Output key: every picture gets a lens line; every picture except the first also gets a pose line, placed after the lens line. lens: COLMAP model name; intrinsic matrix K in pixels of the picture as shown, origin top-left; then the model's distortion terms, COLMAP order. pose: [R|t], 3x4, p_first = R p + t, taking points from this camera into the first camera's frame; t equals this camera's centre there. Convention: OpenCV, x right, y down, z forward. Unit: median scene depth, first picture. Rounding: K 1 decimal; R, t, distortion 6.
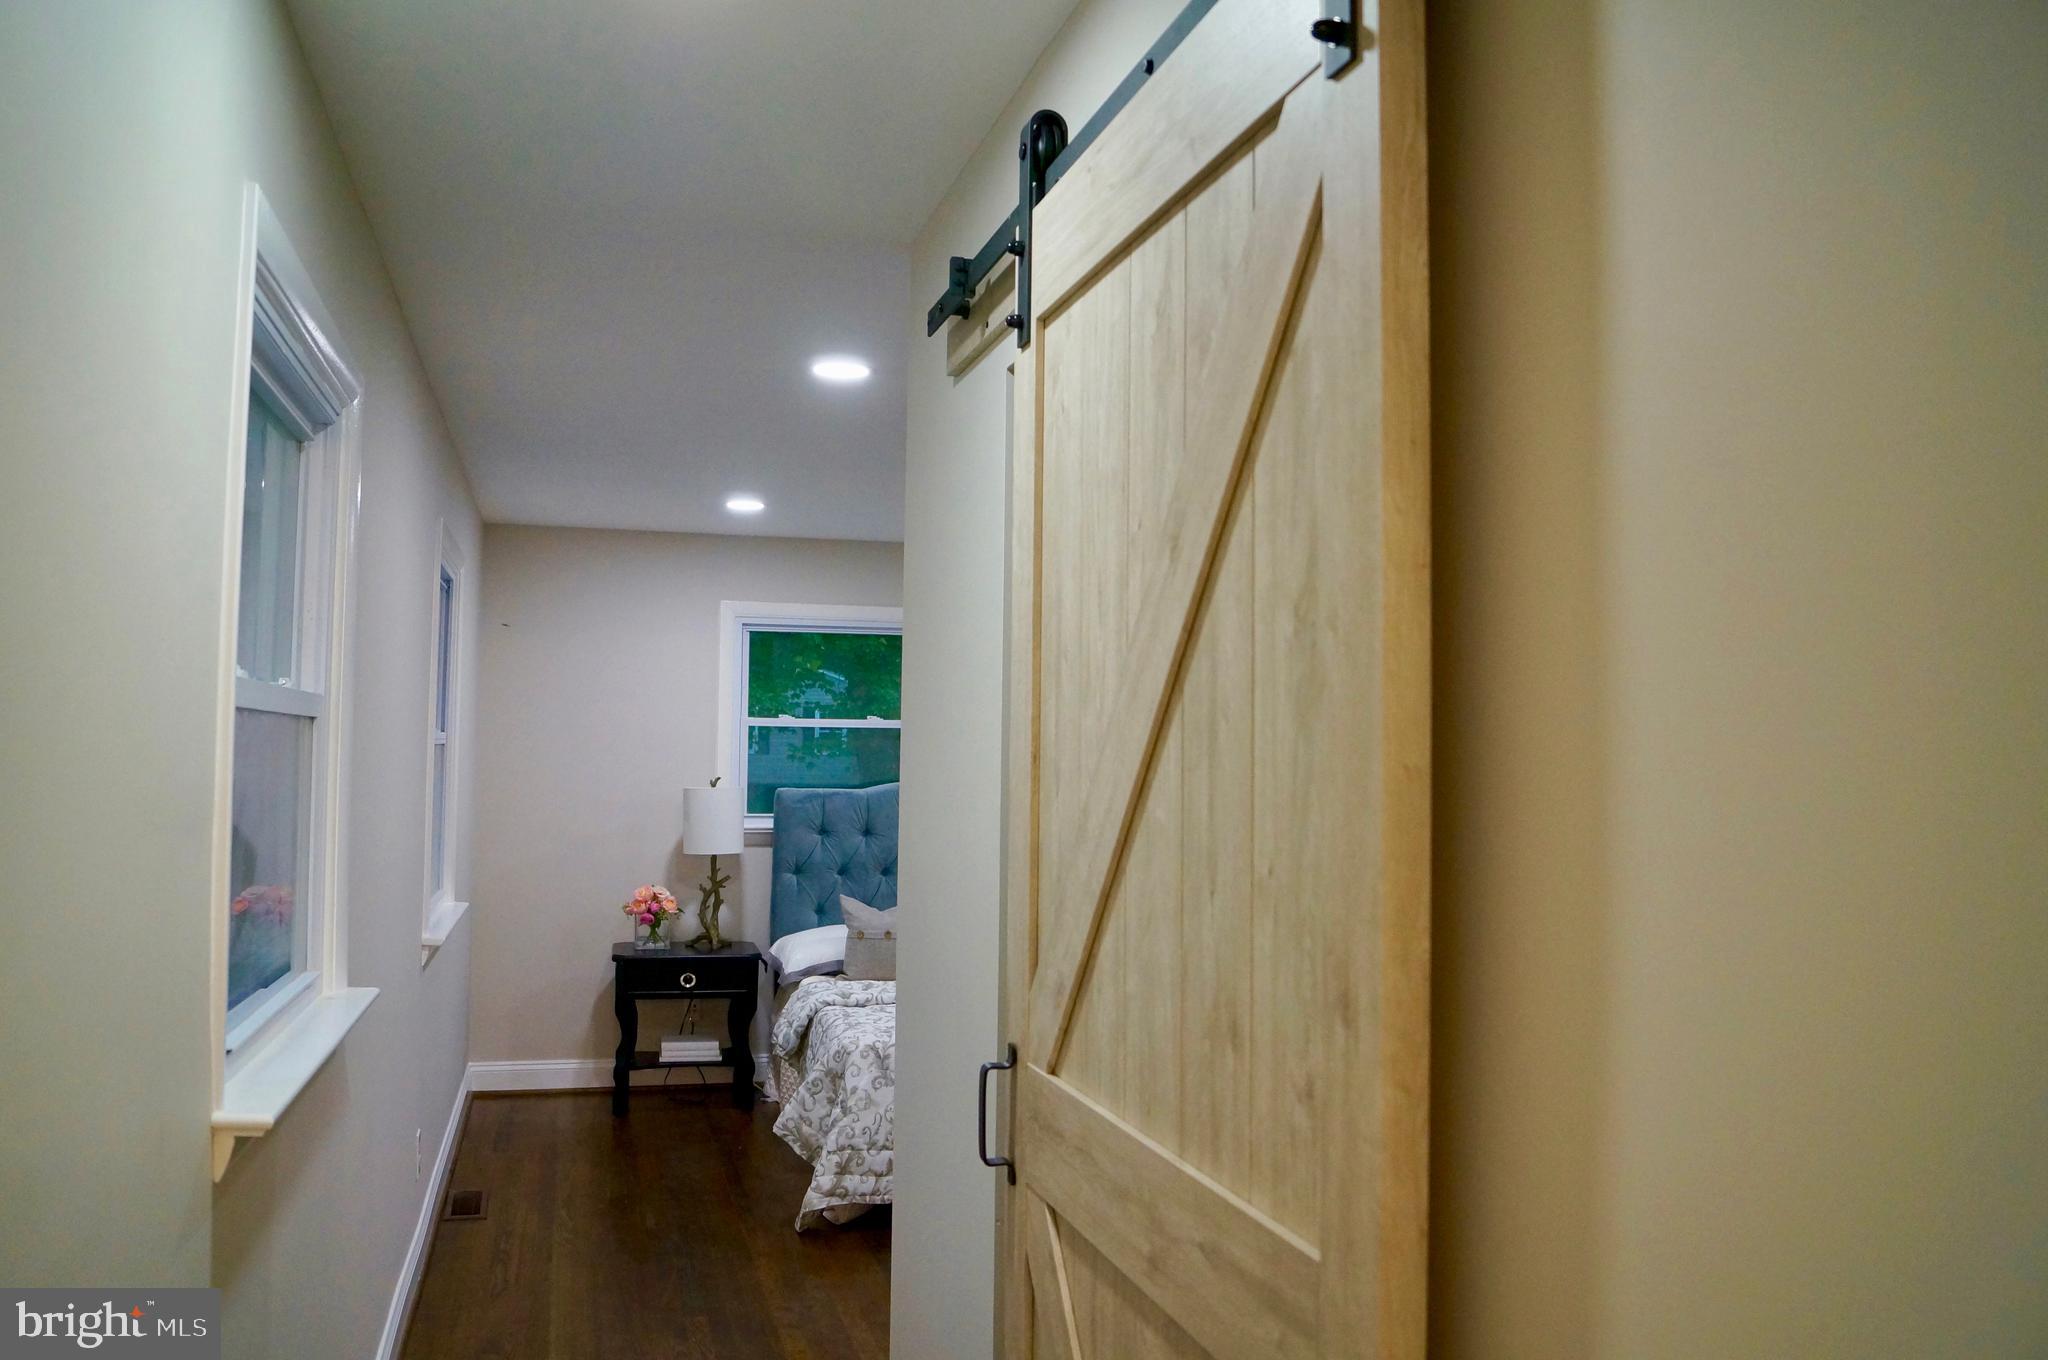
lens RADIAL K [[1627.2, 0, 1026.5], [0, 1627.2, 685.9], [0, 0, 1]] dist [-0.061913, -0.002330]
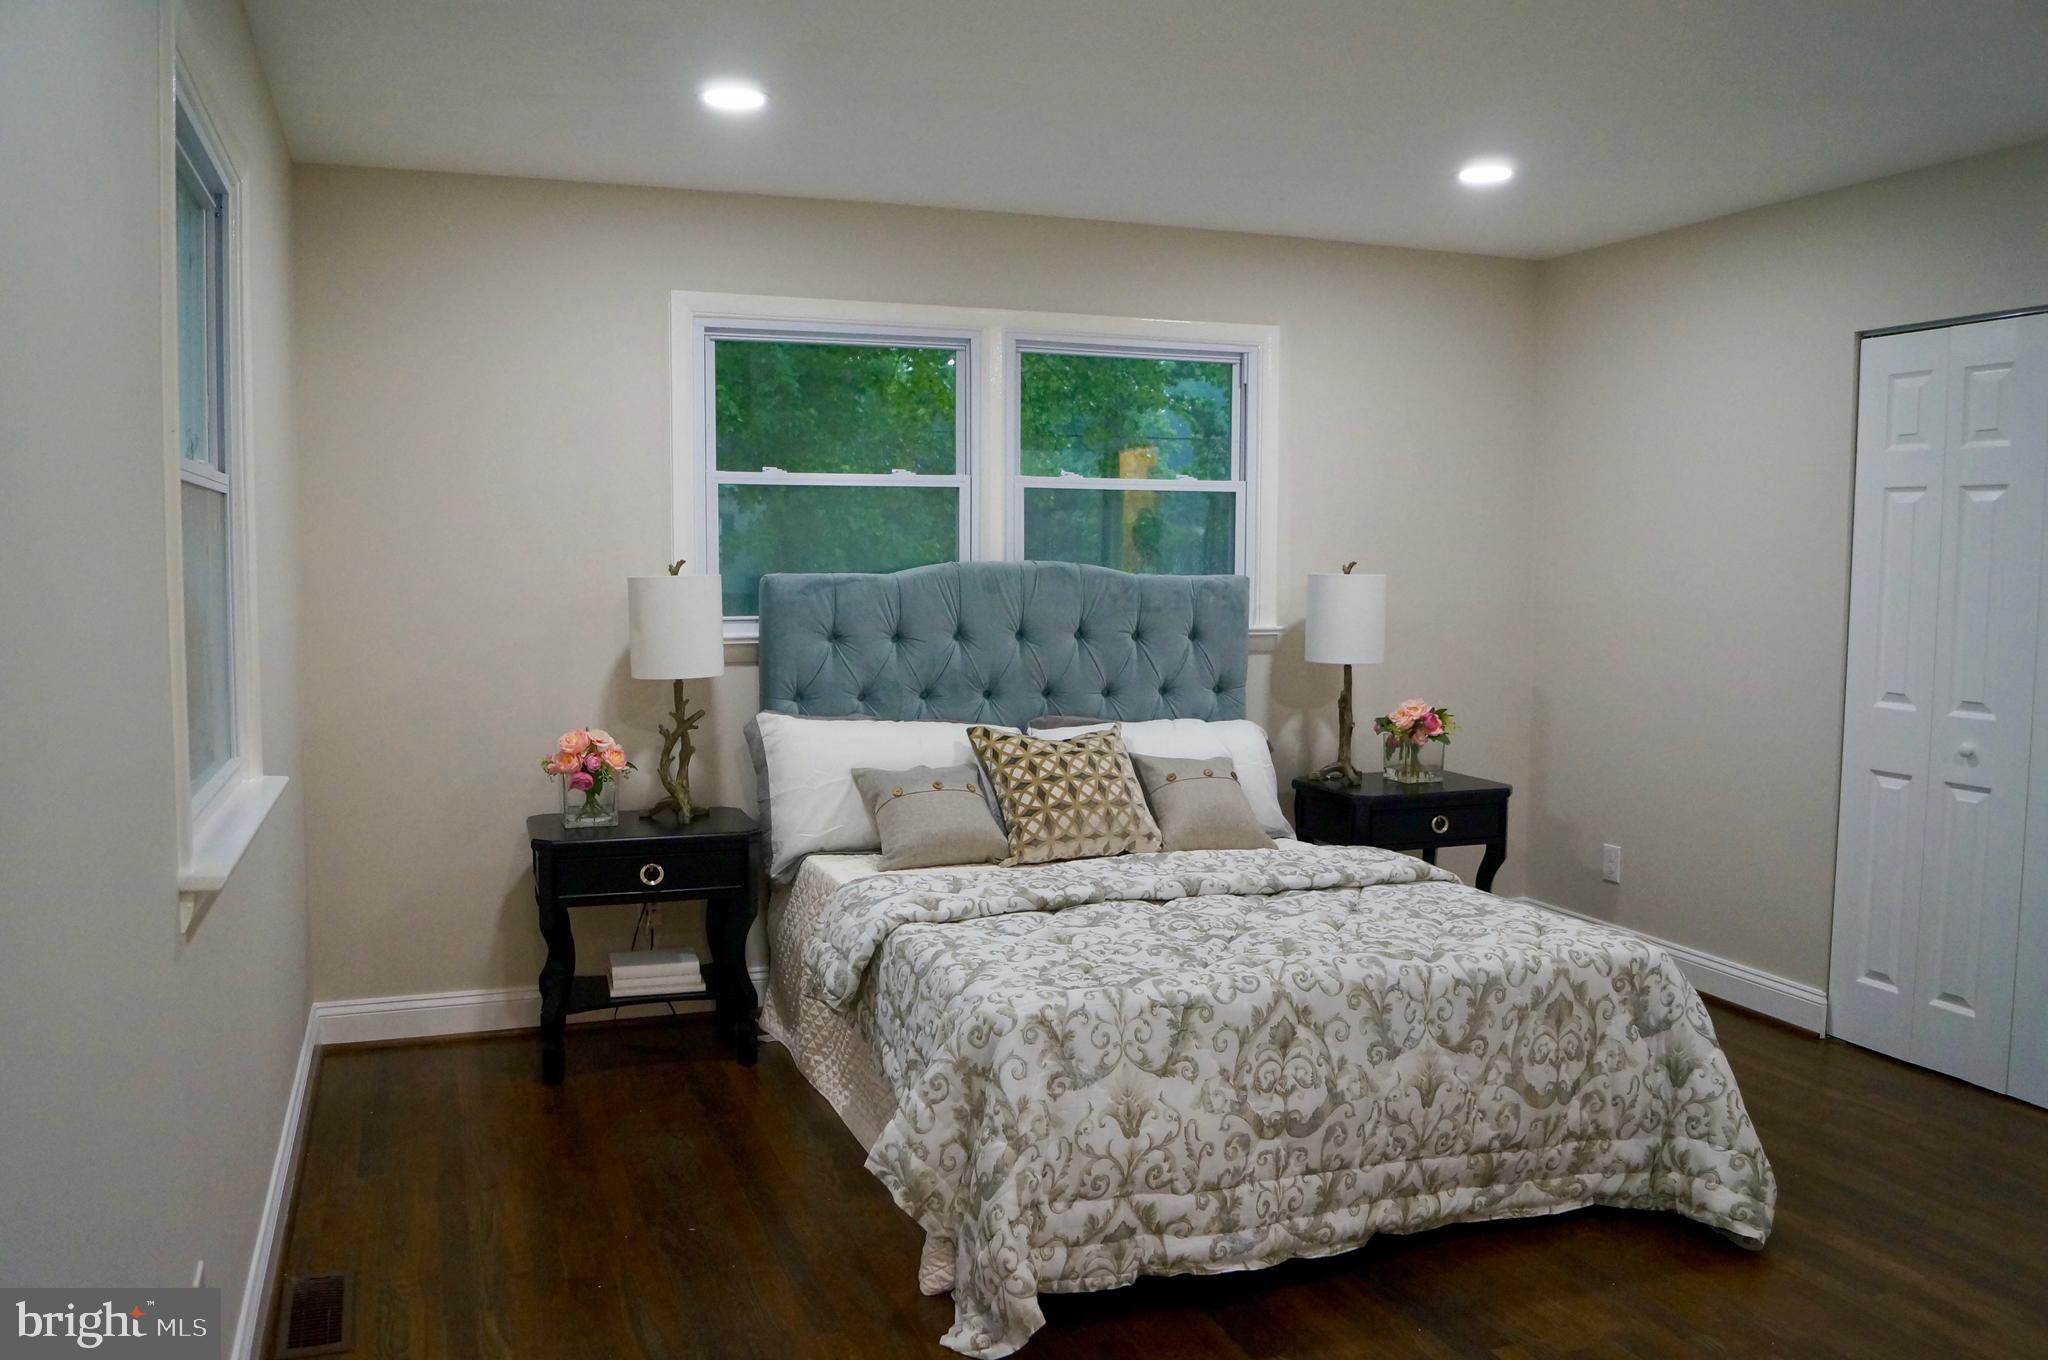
lens RADIAL K [[1627.2, 0, 1018.2], [0, 1627.2, 673.9], [0, 0, 1]] dist [-0.061913, -0.002330]
pose [[0.996787, -0.022913, 0.076749, -0.107505], [0.014277, 0.993692, 0.111233, 0.031298], [-0.078813, -0.109780, 0.990826, 0.344582]]
